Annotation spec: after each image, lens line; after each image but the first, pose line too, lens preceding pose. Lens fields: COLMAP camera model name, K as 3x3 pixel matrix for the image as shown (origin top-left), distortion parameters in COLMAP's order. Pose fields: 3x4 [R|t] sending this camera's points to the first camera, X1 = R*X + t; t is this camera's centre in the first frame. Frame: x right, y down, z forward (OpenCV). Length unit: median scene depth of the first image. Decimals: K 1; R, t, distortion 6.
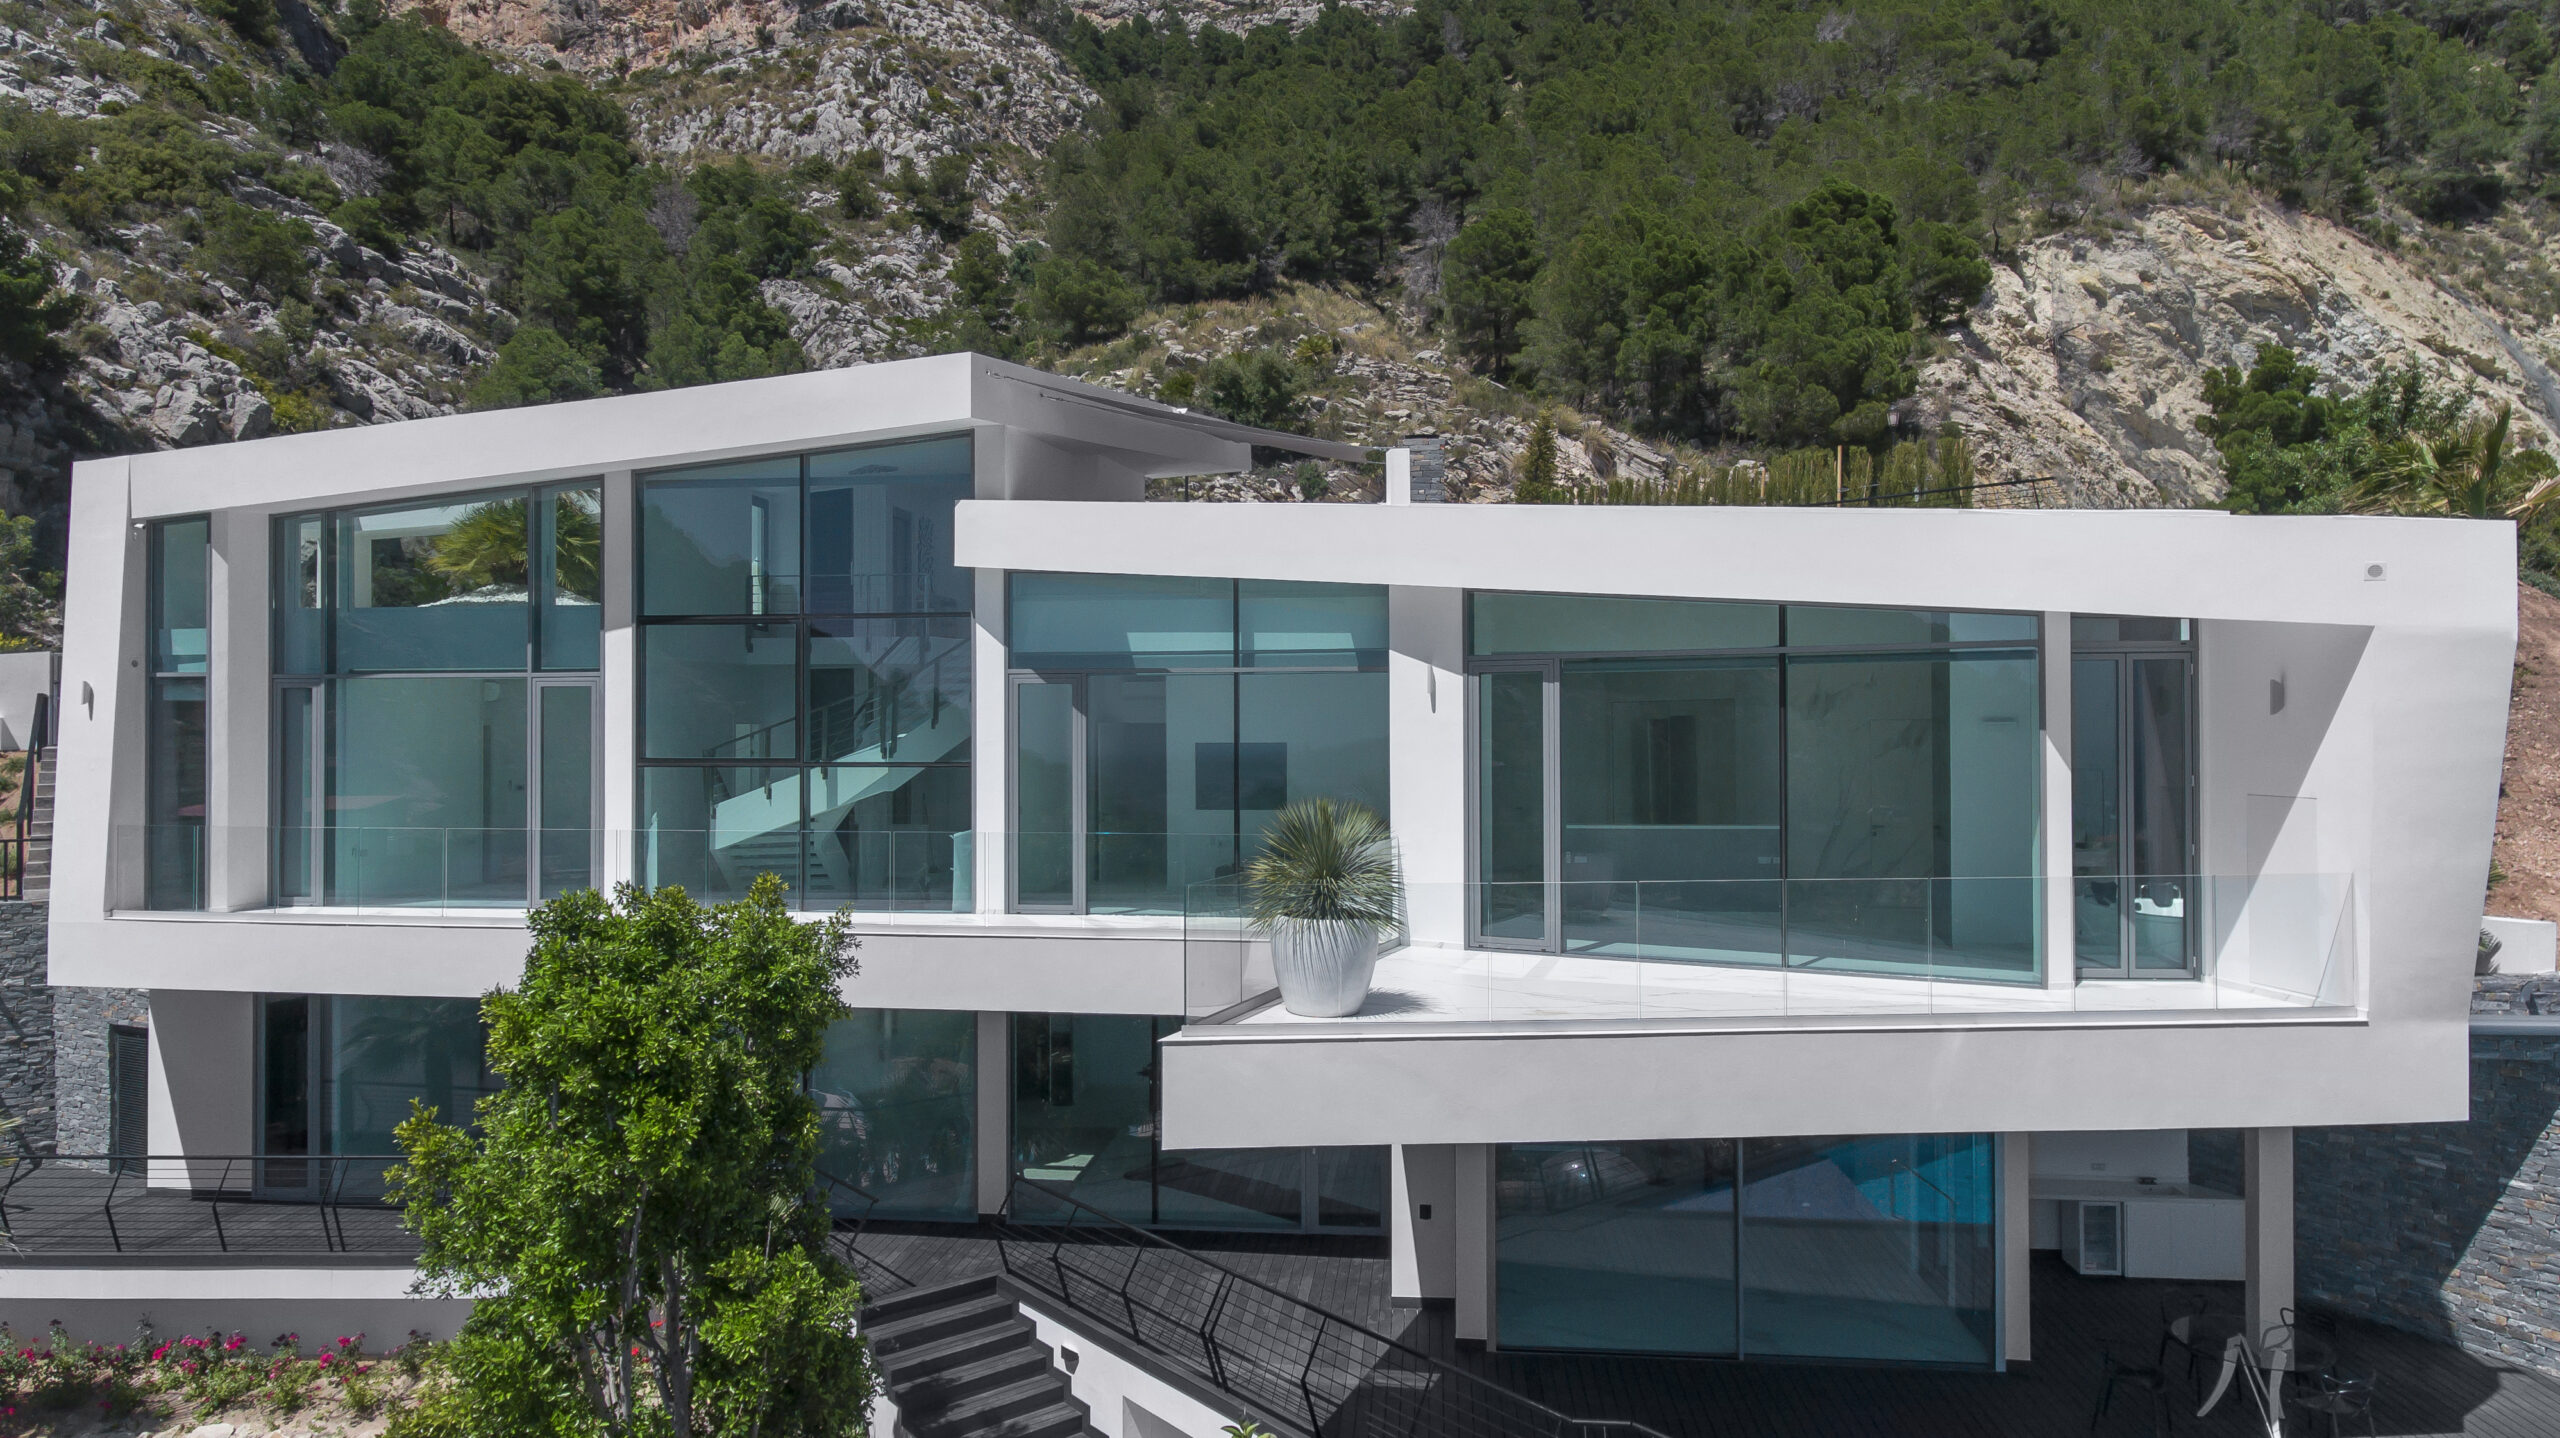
lens RADIAL K [[1506.7, 0, 1280.0], [0, 1506.7, 719.0], [0, 0, 1]] dist [-0.004857, -0.001486]
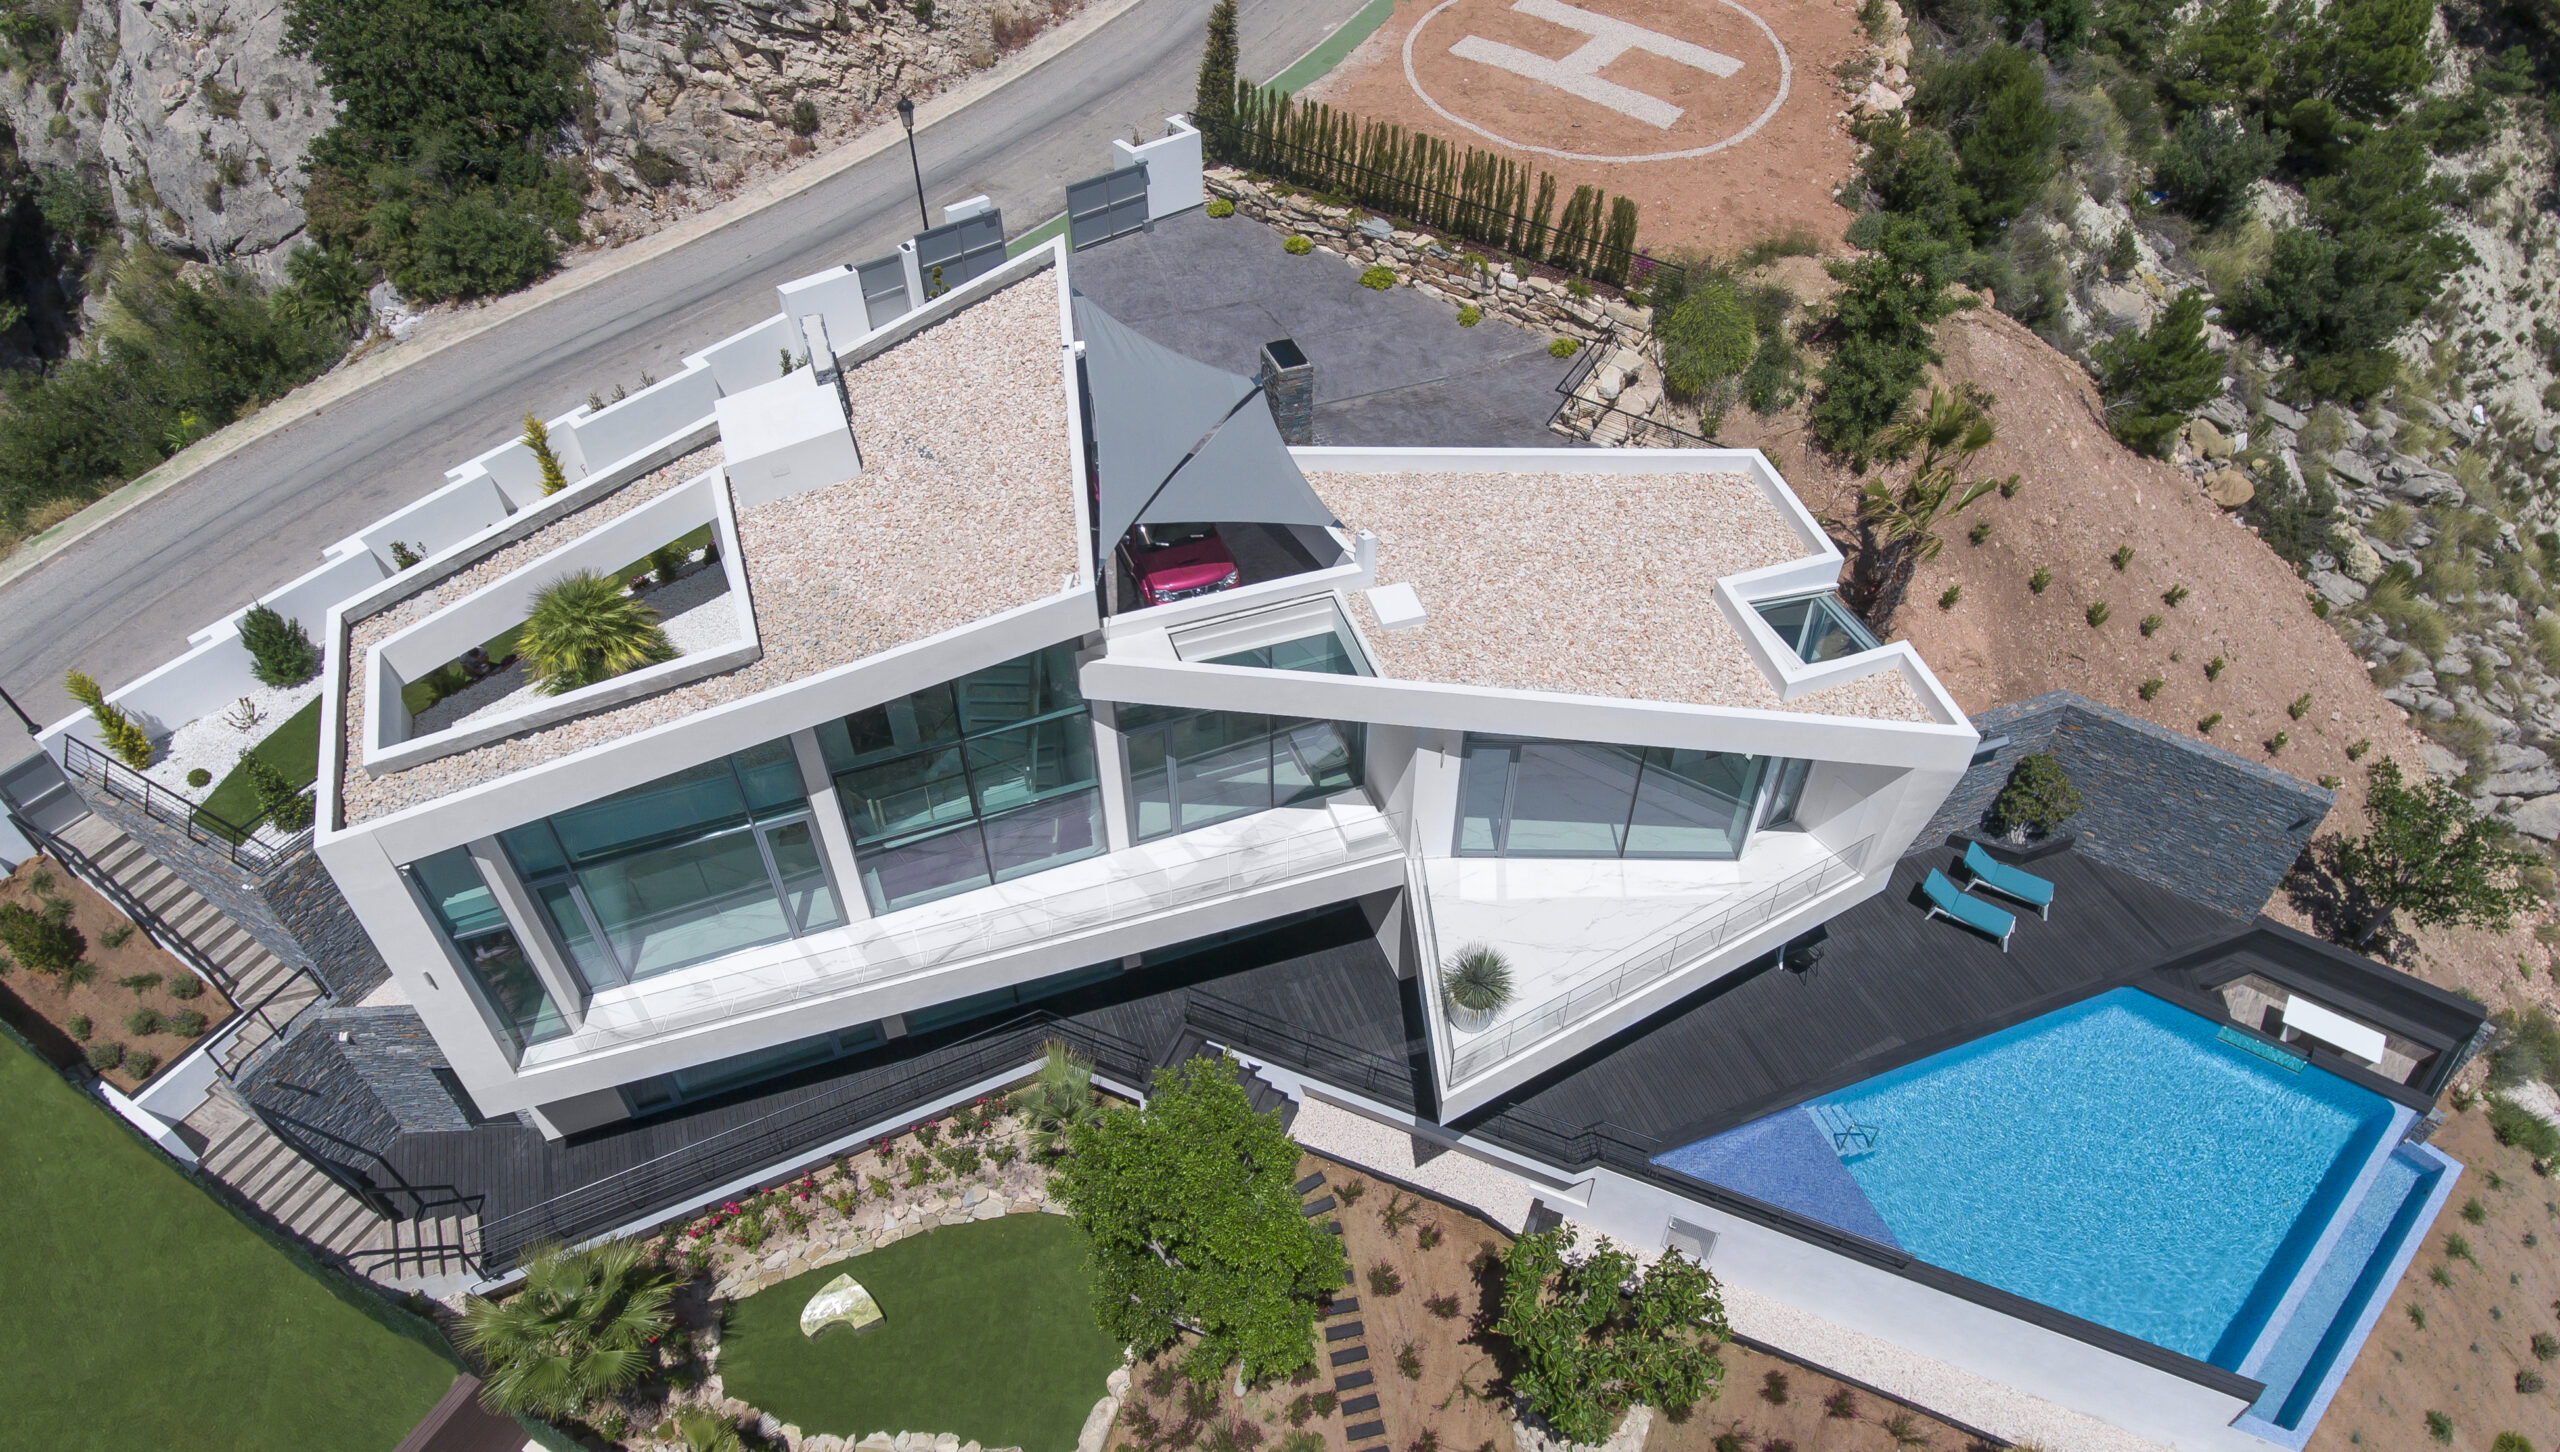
lens RADIAL K [[1537.1, 0, 1280.0], [0, 1537.1, 726.0], [0, 0, 1]] dist [-0.001525, -0.004390]
pose [[0.894528, -0.315769, 0.316400, -0.115441], [-0.002580, 0.704154, 0.710043, -0.247601], [-0.447004, -0.635970, 0.629071, 0.005383]]
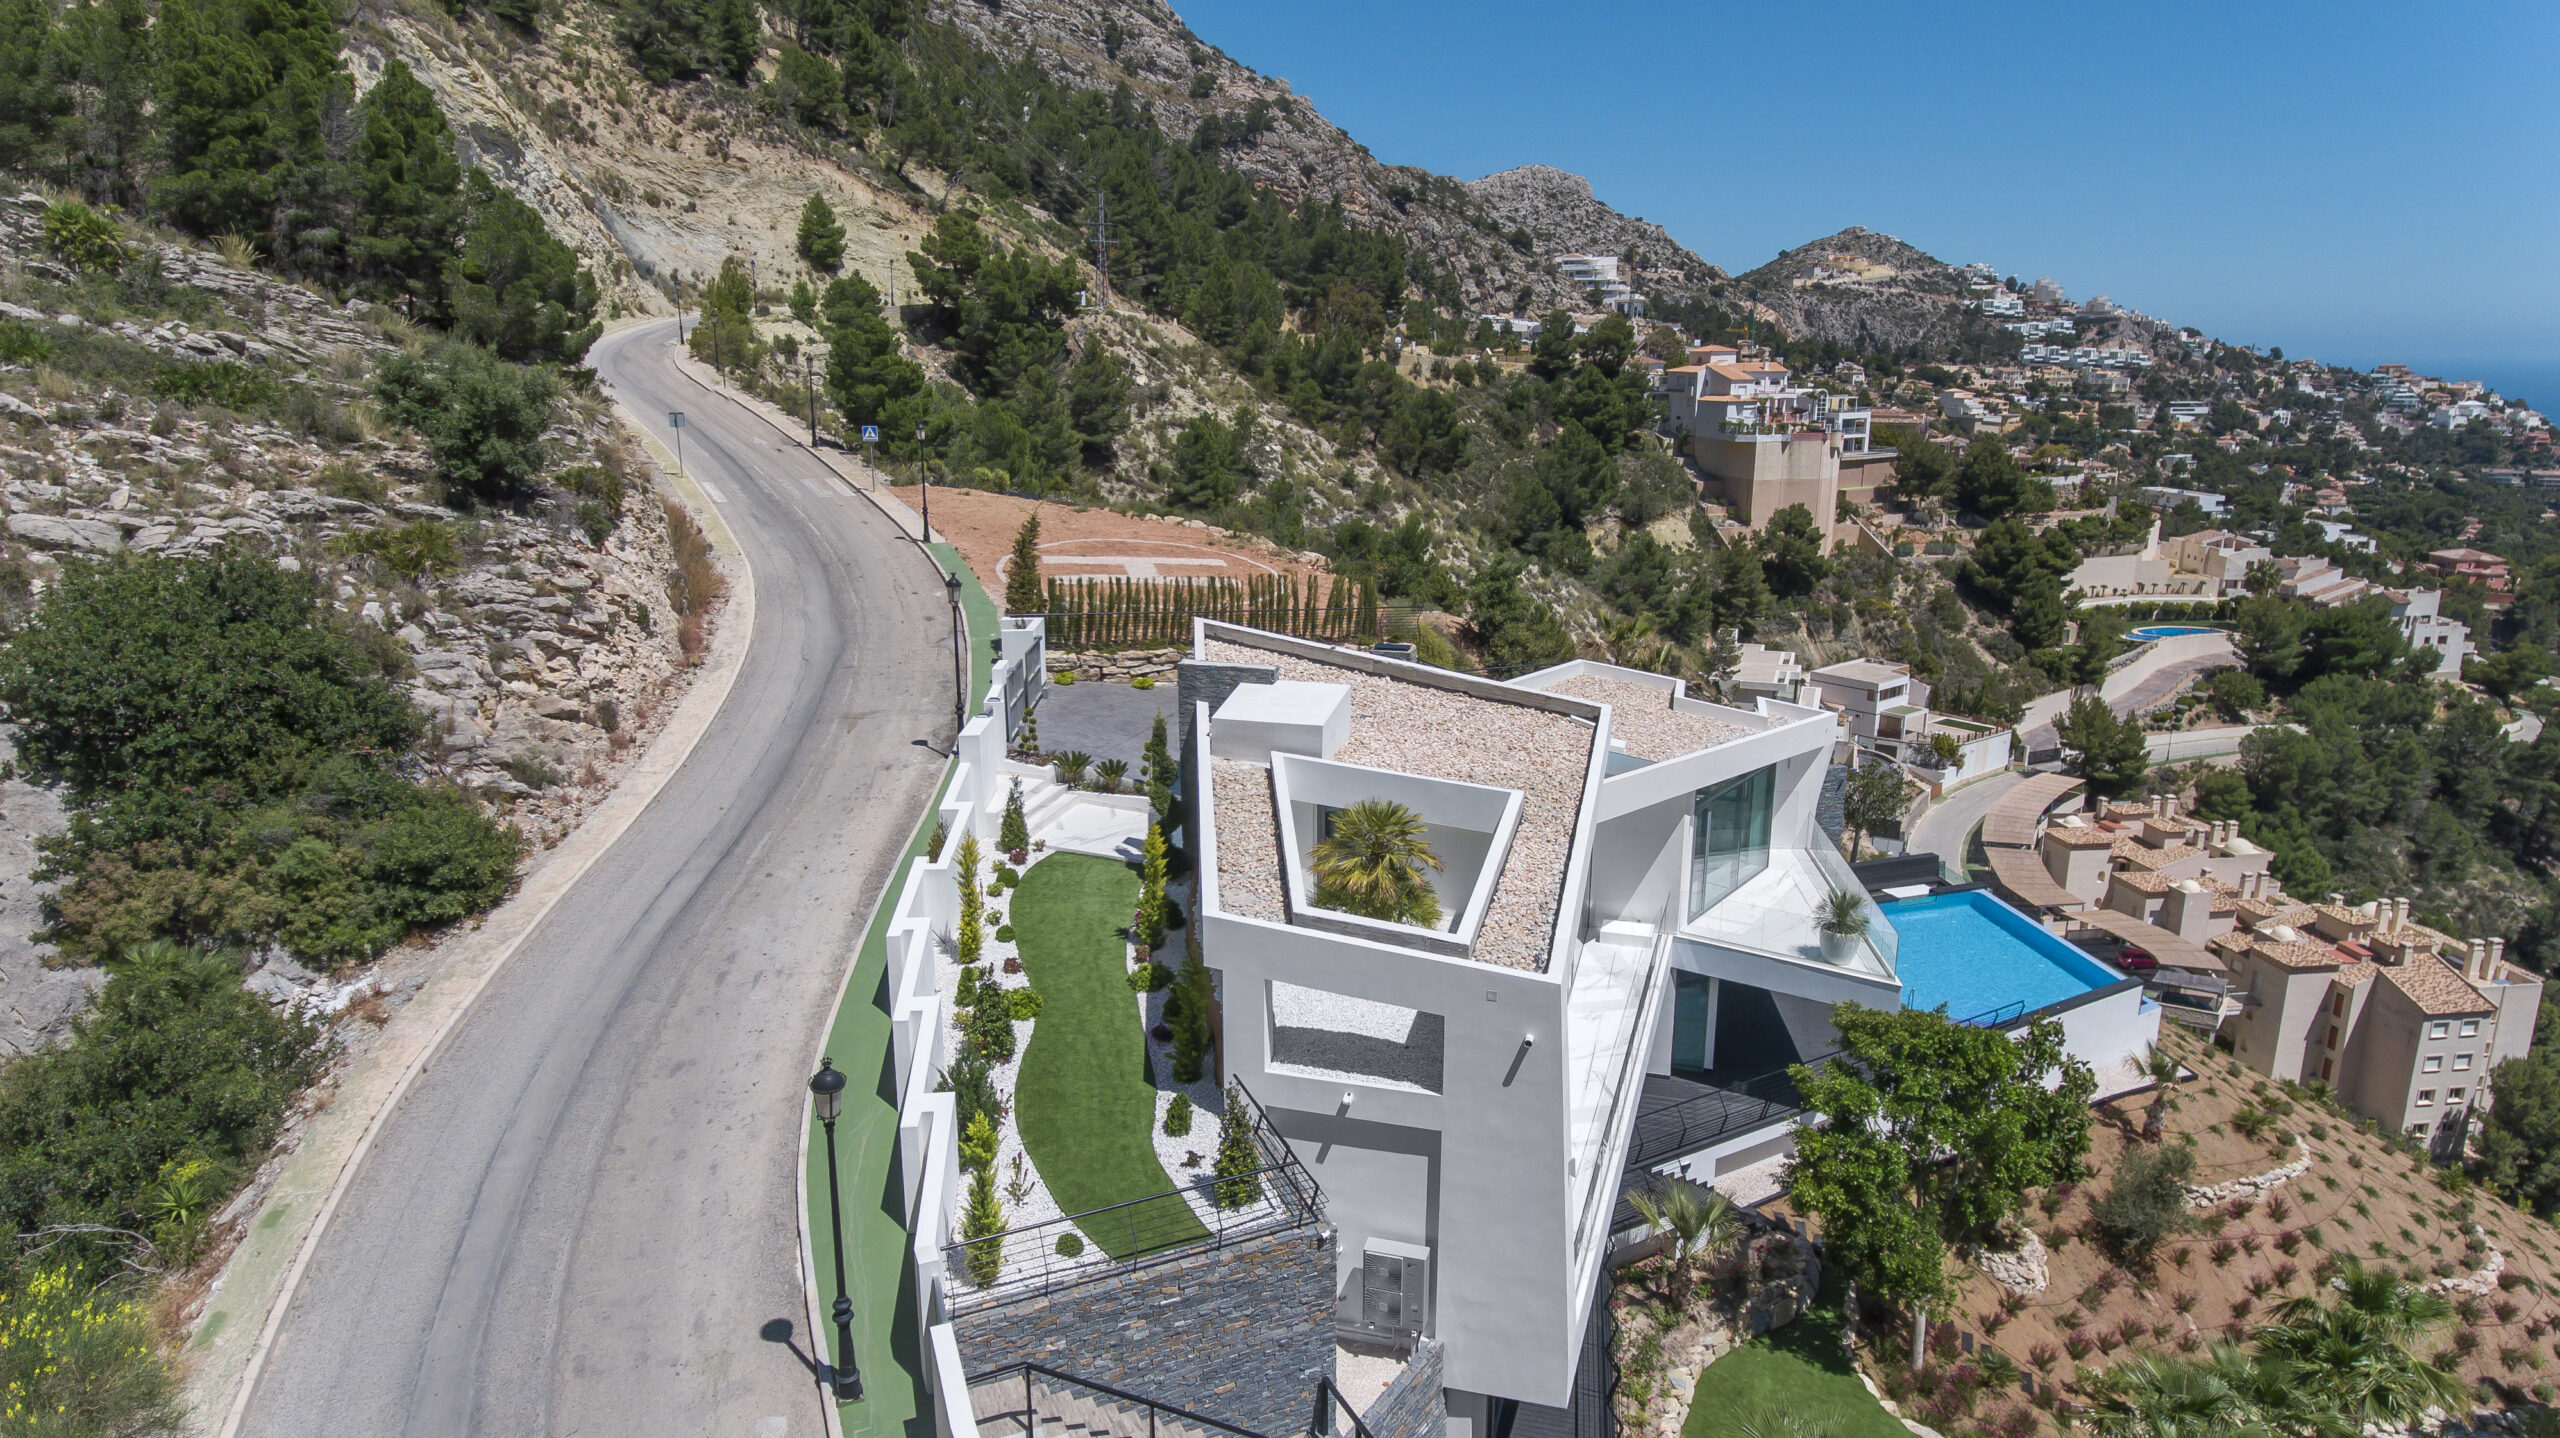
lens RADIAL K [[1506.7, 0, 1280.0], [0, 1506.7, 719.0], [0, 0, 1]] dist [-0.004857, -0.001486]
pose [[0.173358, -0.235358, 0.956323, -0.423052], [-0.012964, 0.970396, 0.241172, -0.142131], [-0.984774, -0.054206, 0.165175, 0.242622]]
